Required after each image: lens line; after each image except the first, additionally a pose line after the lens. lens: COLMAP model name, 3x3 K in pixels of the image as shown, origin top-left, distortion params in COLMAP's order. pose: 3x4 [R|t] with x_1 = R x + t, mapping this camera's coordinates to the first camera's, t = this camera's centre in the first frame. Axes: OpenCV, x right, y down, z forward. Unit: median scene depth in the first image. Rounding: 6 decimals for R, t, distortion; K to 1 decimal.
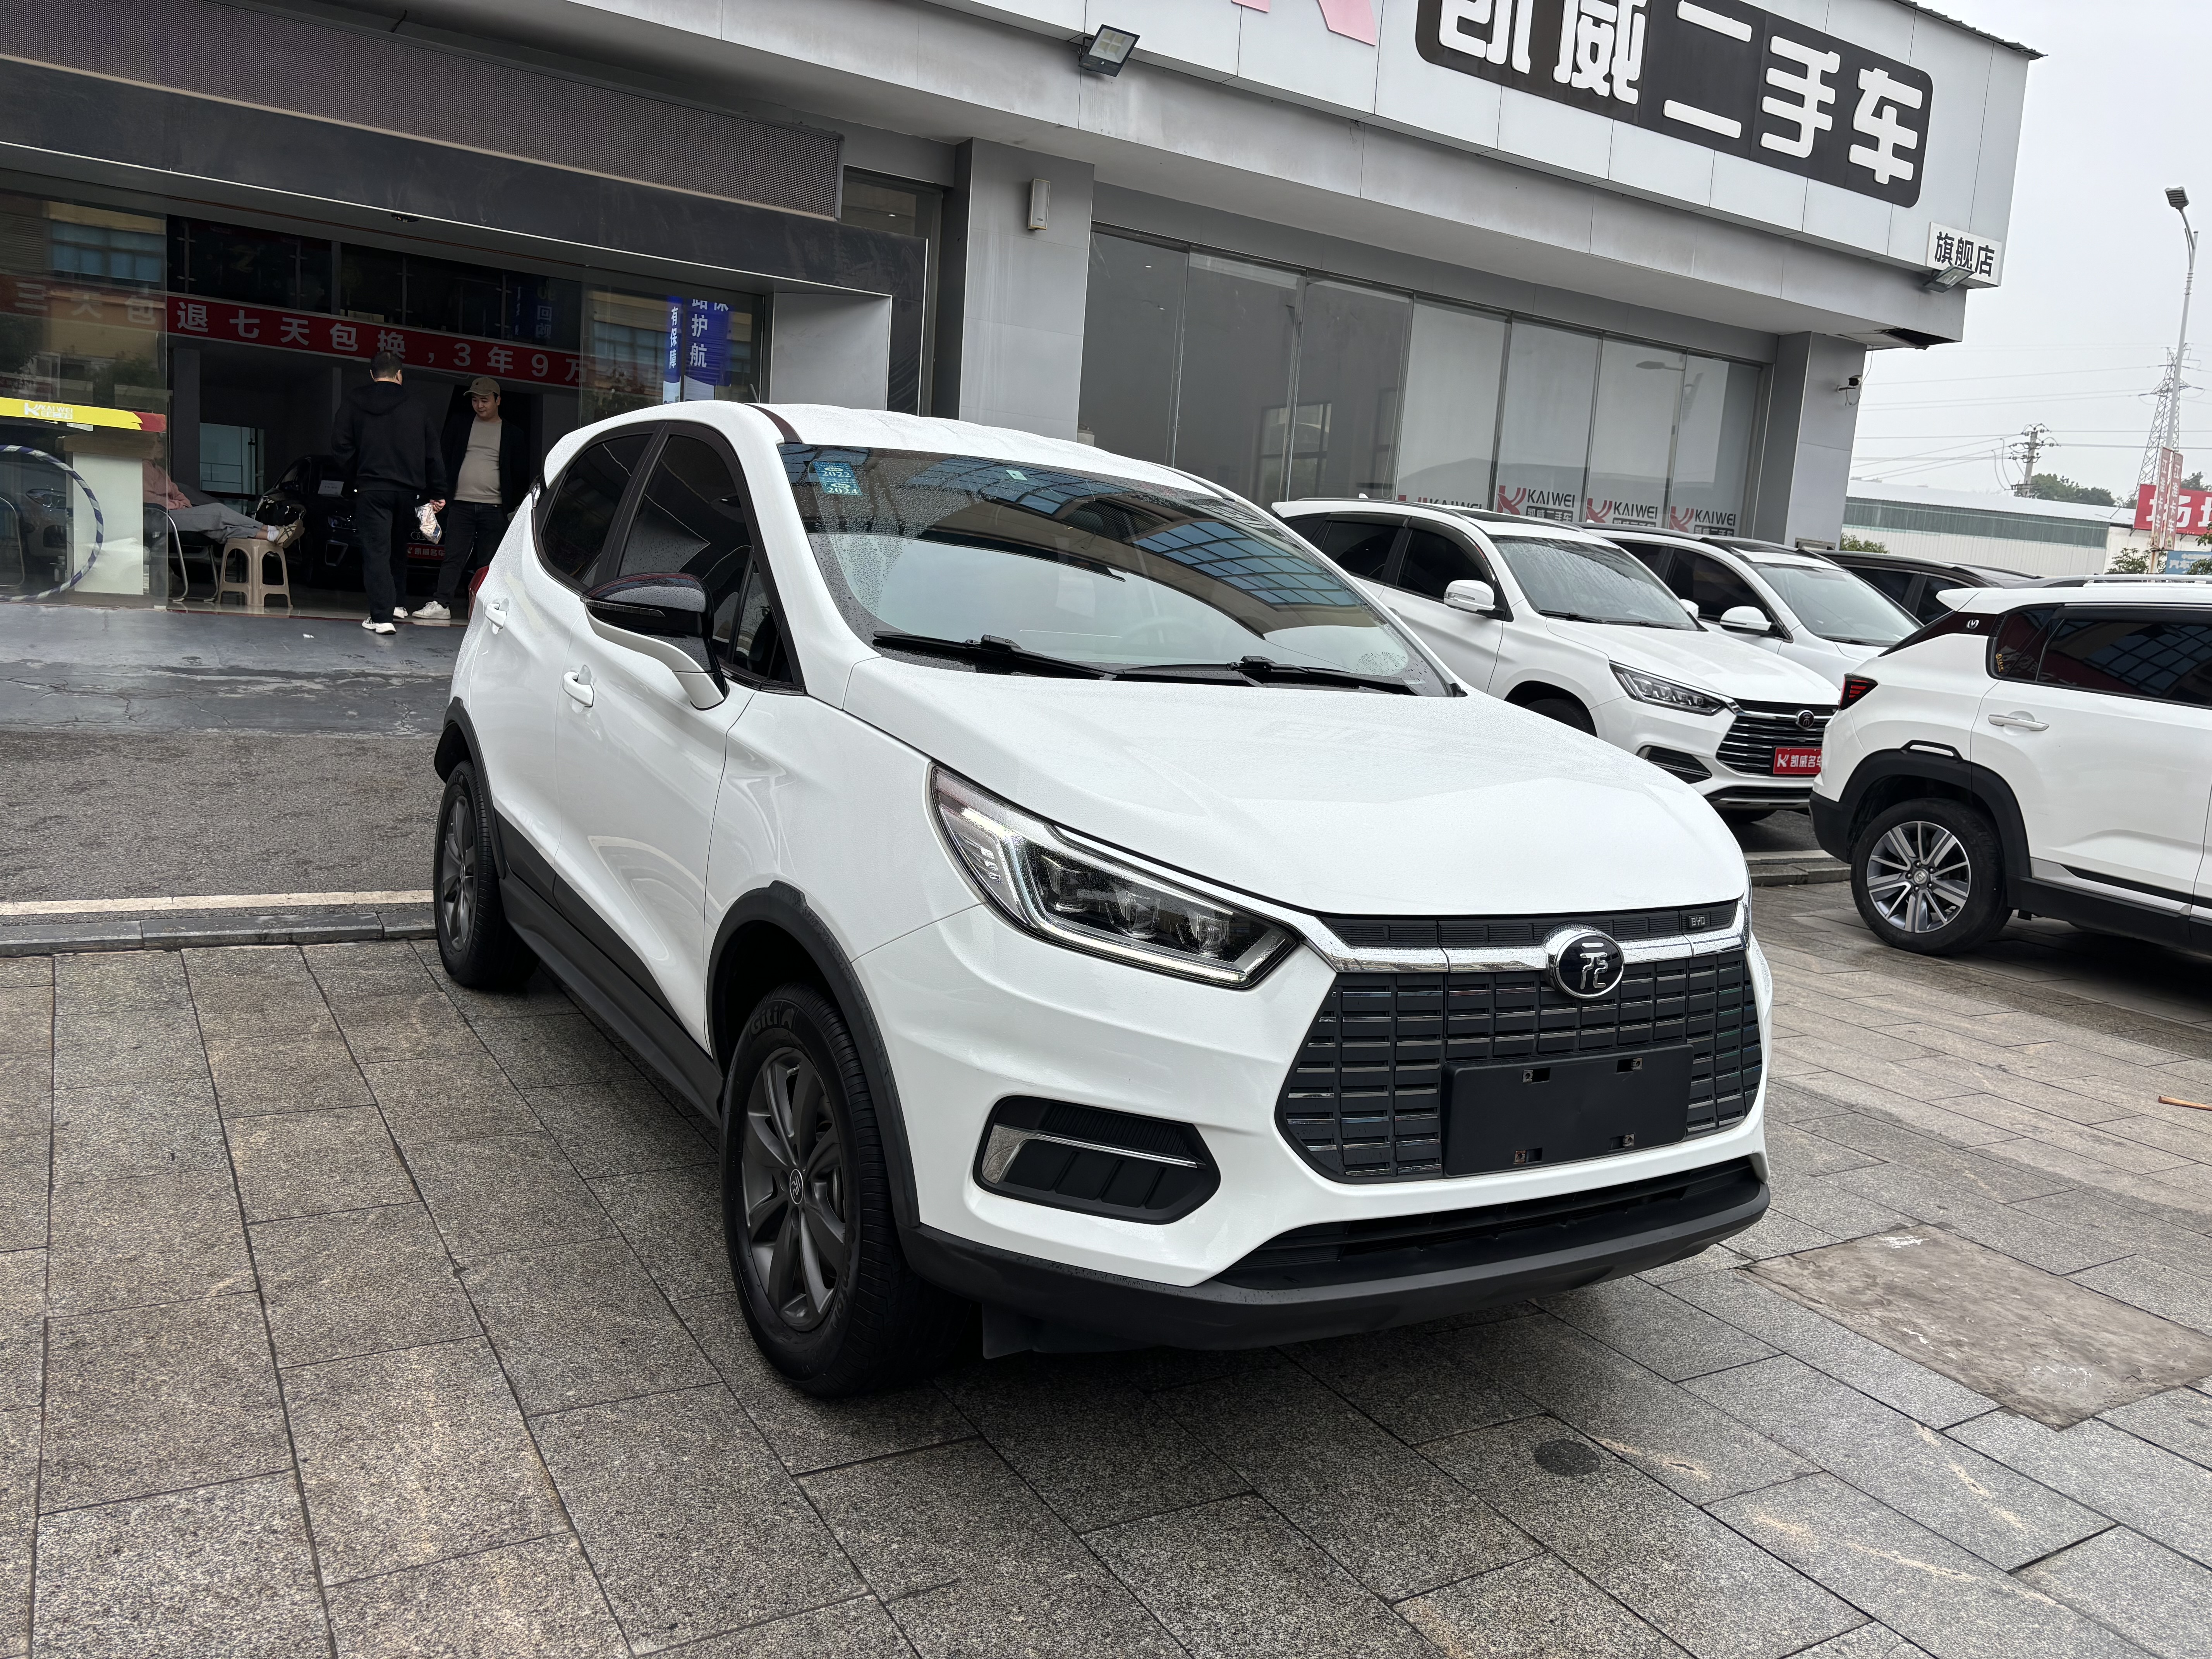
lens RADIAL K [[1682.9, 0, 1109.7], [0, 1682.9, 809.8], [0, 0, 1]] dist [0.038764, -0.037134]
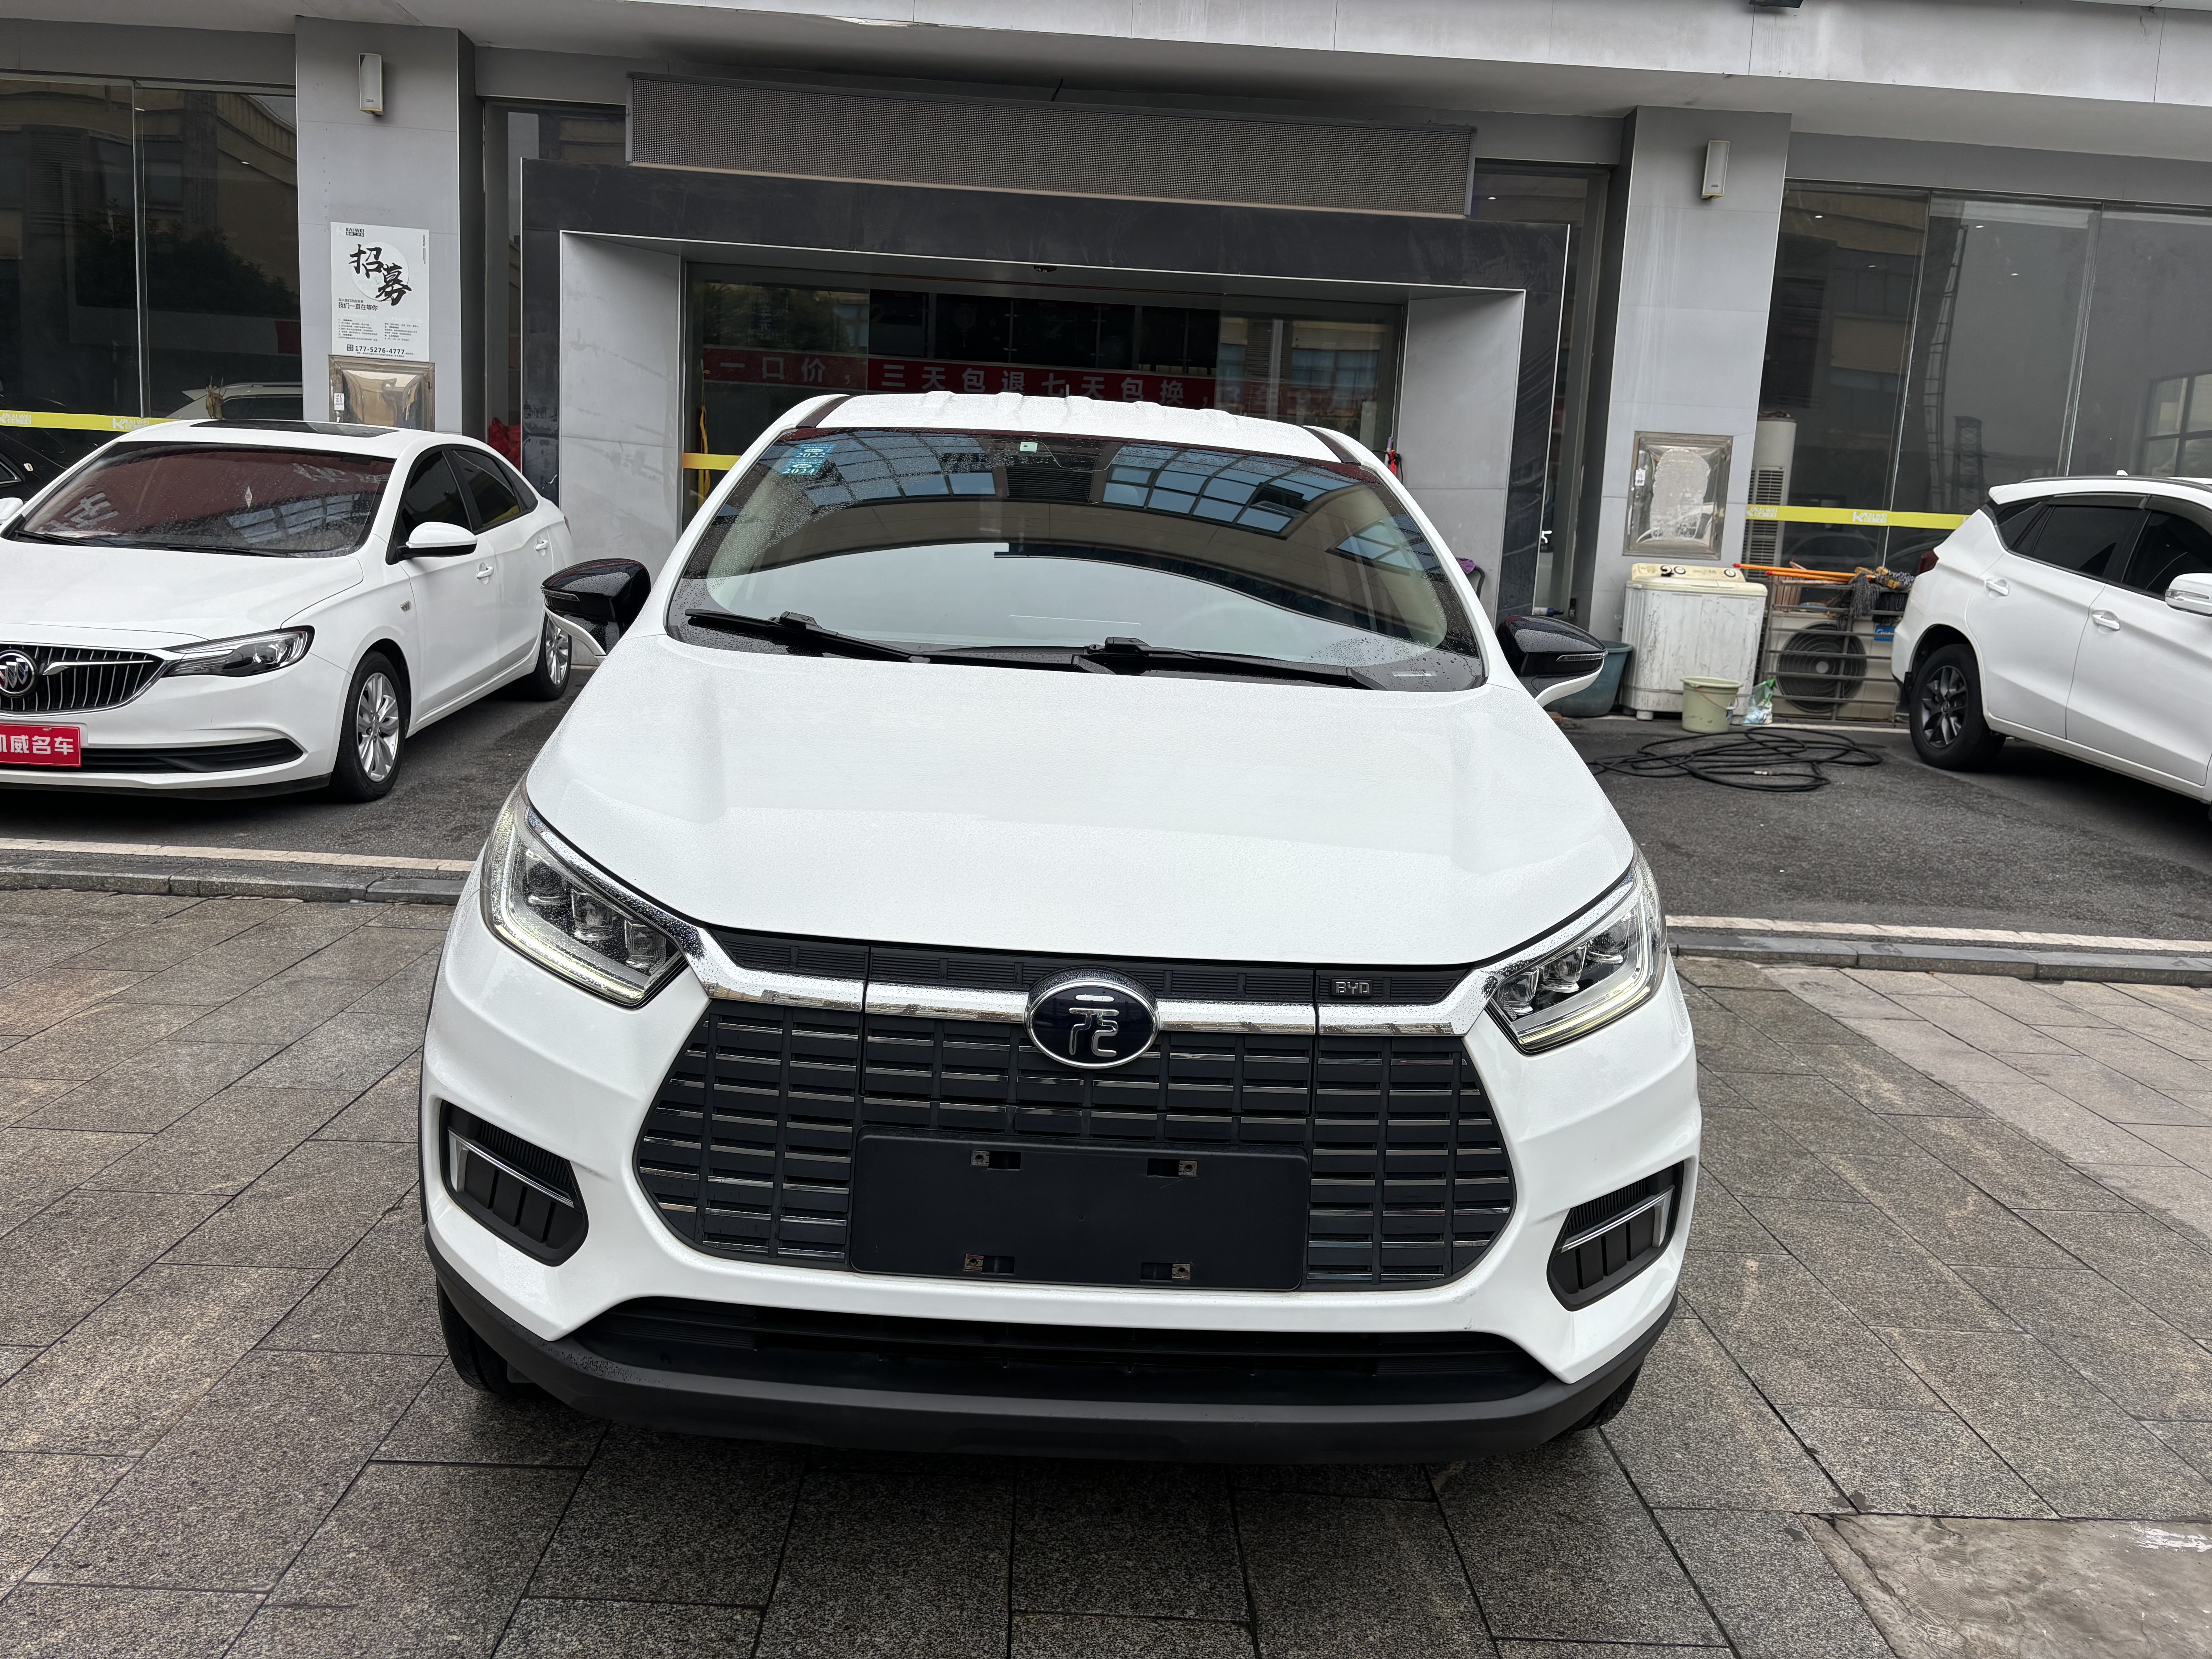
lens RADIAL K [[1682.9, 0, 1107.3], [0, 1682.9, 817.7], [0, 0, 1]] dist [0.038764, -0.037134]
pose [[0.866194, 0.045264, -0.497654, 0.460304], [-0.052170, 0.998638, 0.000025, -0.000662], [0.496977, 0.025941, 0.867376, 0.244568]]
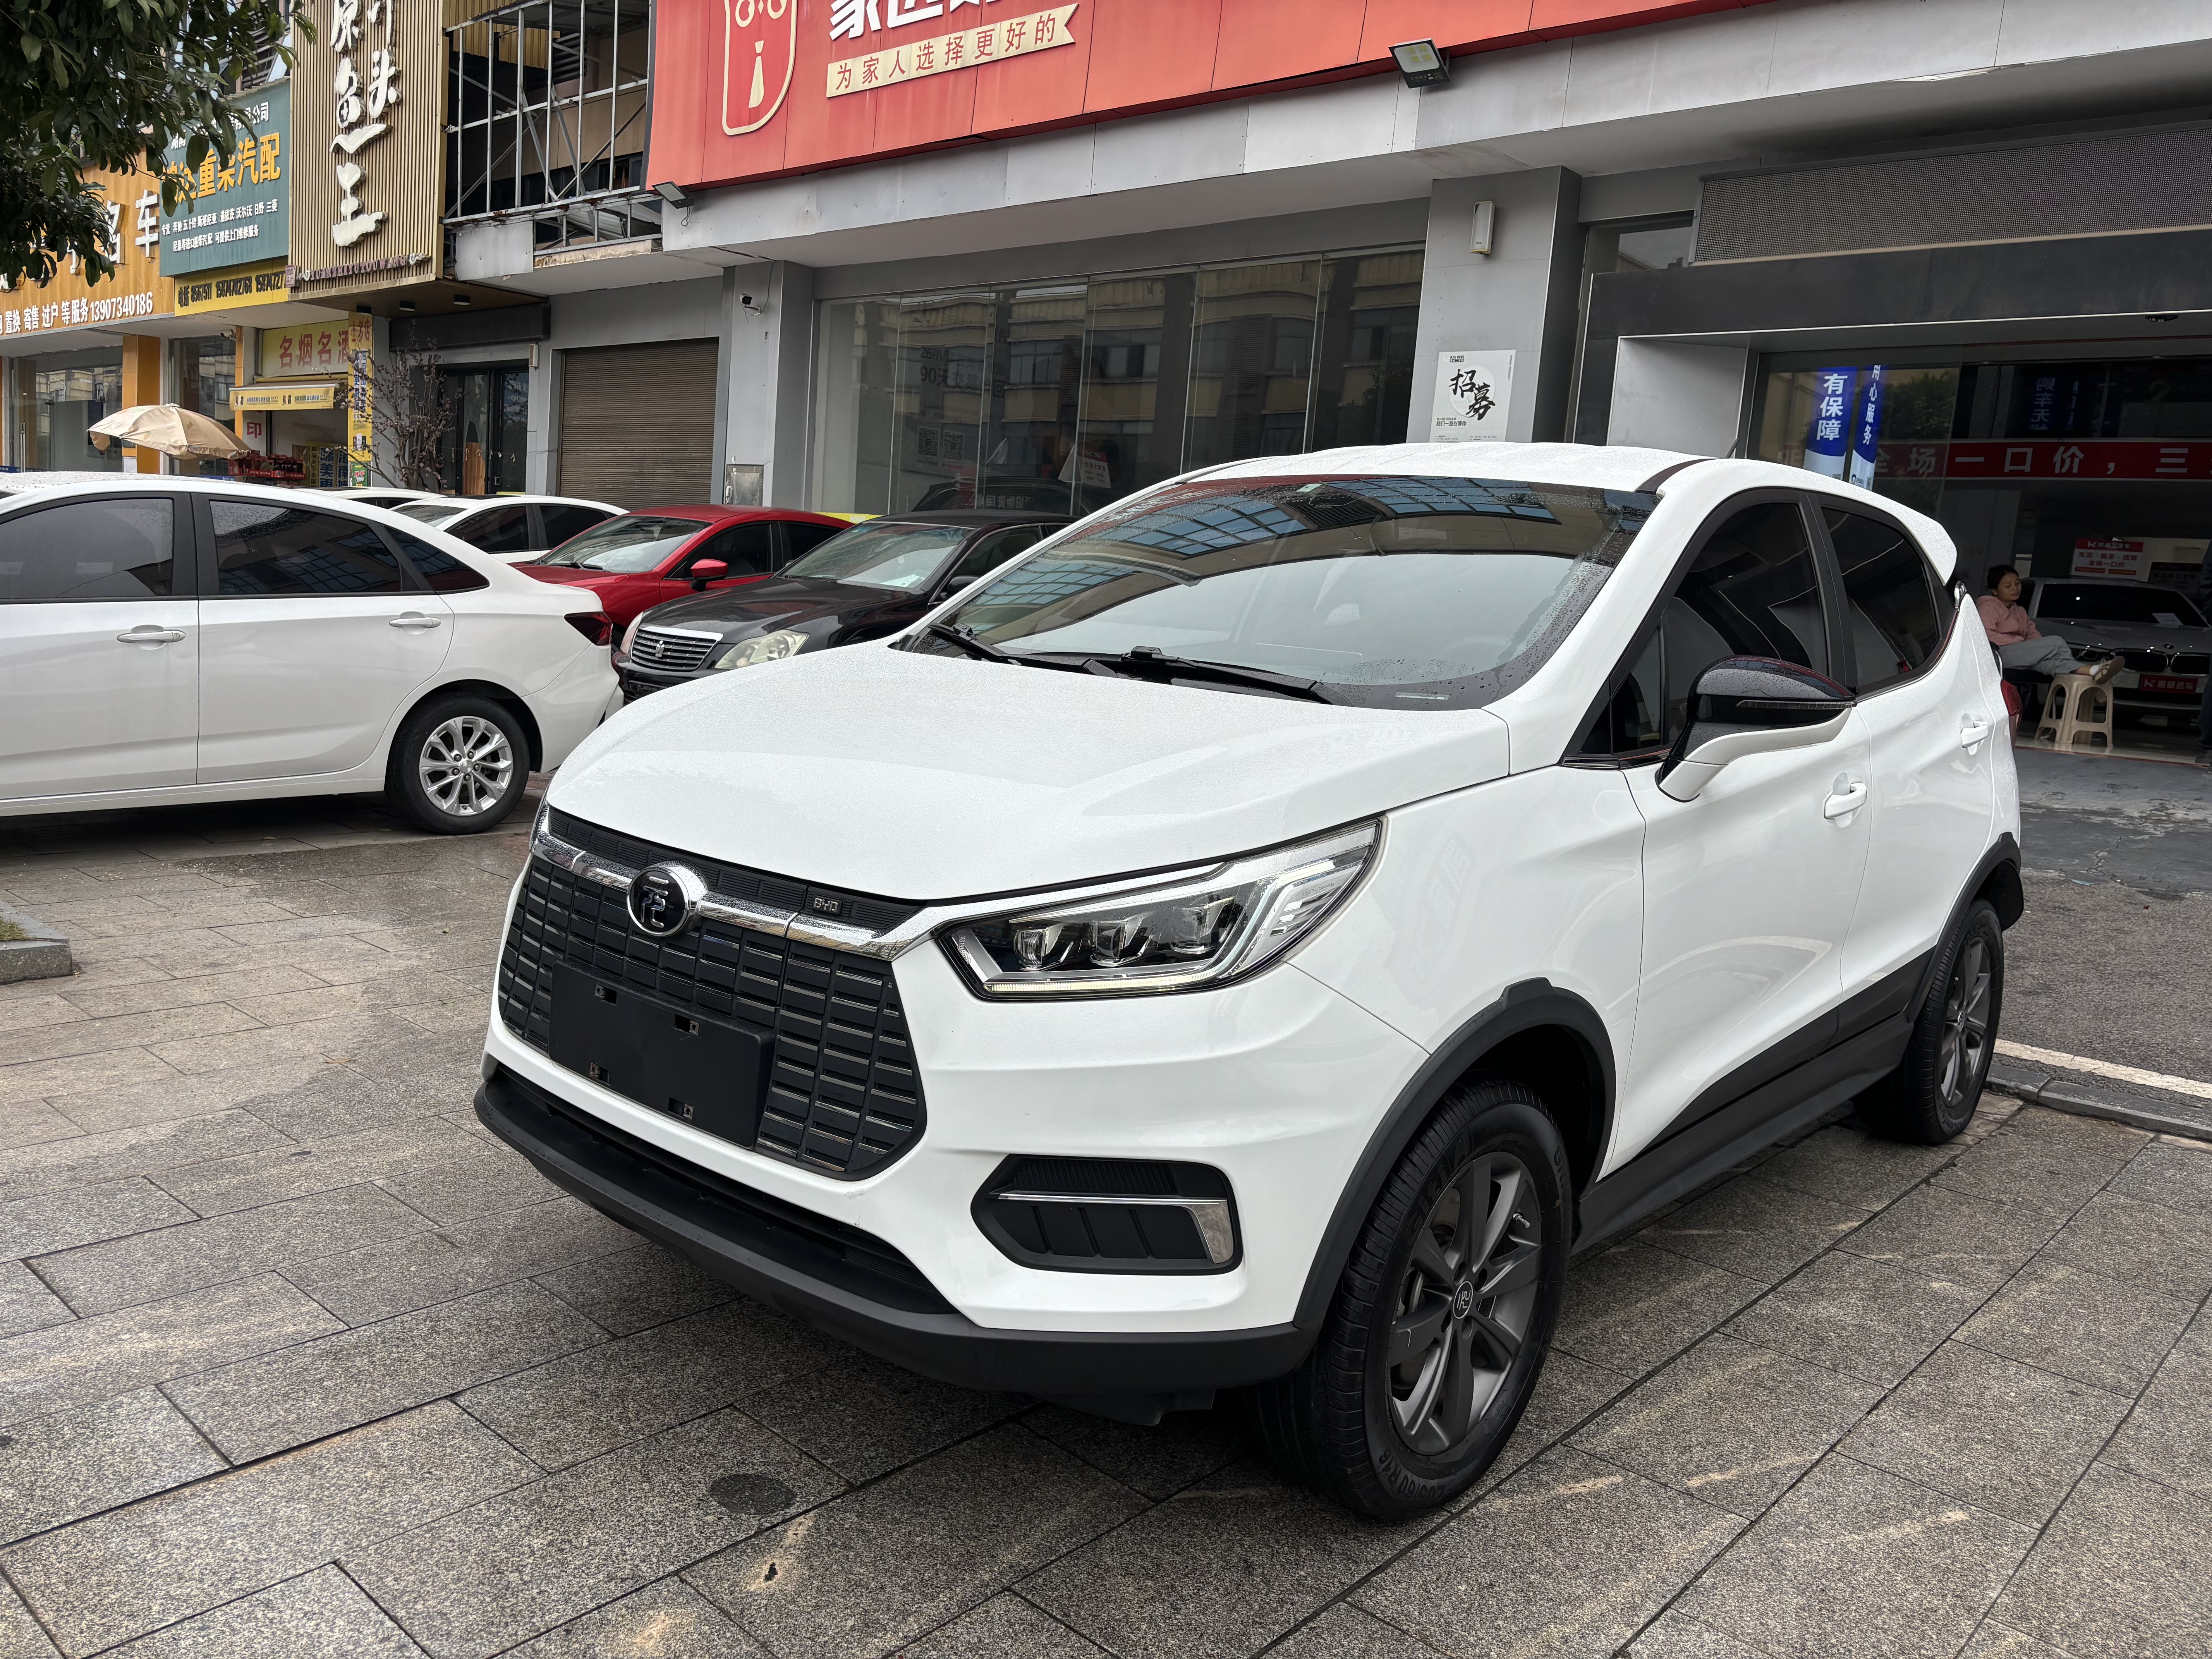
lens RADIAL K [[1682.9, 0, 1065.5], [0, 1682.9, 795.8], [0, 0, 1]] dist [0.038764, -0.037134]
pose [[0.283666, 0.060098, -0.957038, 0.884309], [-0.171930, 0.985049, 0.010897, -0.012185], [0.943384, 0.161453, 0.289758, 0.649723]]
